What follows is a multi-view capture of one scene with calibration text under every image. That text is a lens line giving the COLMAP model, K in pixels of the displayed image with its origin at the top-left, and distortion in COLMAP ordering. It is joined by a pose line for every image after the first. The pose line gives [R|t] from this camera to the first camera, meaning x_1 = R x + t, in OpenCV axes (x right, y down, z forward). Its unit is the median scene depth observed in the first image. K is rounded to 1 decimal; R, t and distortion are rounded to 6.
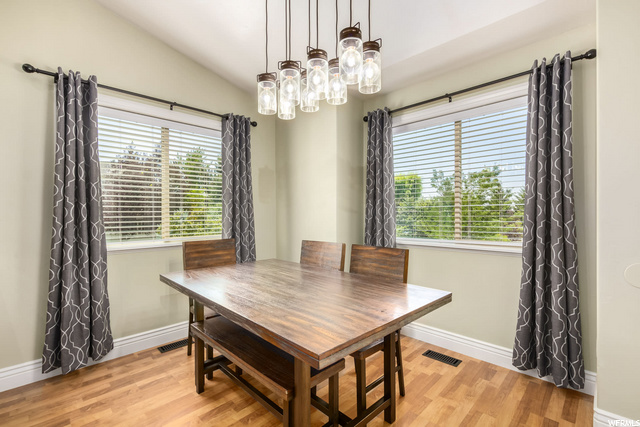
lens RADIAL K [[293.9, 0, 319.2], [0, 293.9, 211.3], [0, 0, 1]] dist [0.001386, 0.000592]
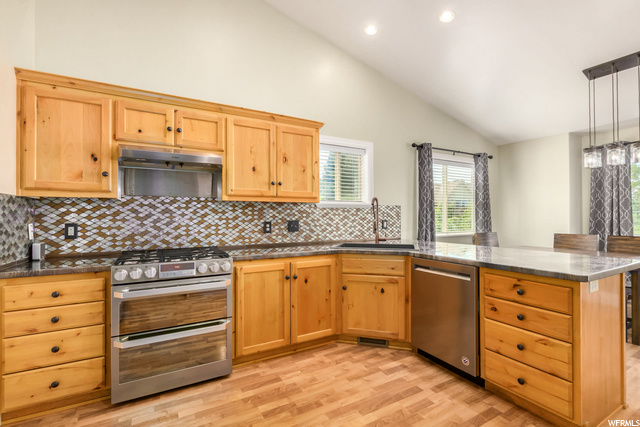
lens RADIAL K [[293.9, 0, 317.0], [0, 293.9, 213.6], [0, 0, 1]] dist [0.001386, 0.000592]
pose [[0.958498, -0.008613, -0.284969, -0.829047], [0.005695, 0.999923, -0.011065, 0.001422], [0.285042, 0.008983, 0.958473, -0.876172]]
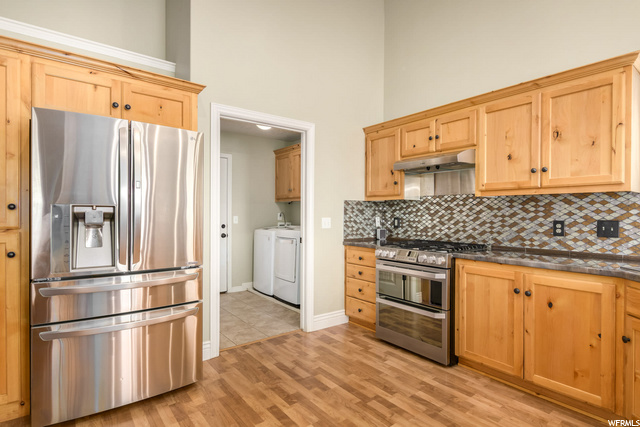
lens RADIAL K [[332.1, 0, 325.5], [0, 332.1, 215.2], [0, 0, 1]] dist [0.011887, -0.000822]
pose [[-0.129272, 0.003545, -0.991603, -0.273950], [-0.003981, 0.999984, 0.004094, 0.001999], [0.991601, 0.004476, -0.129256, -0.353392]]
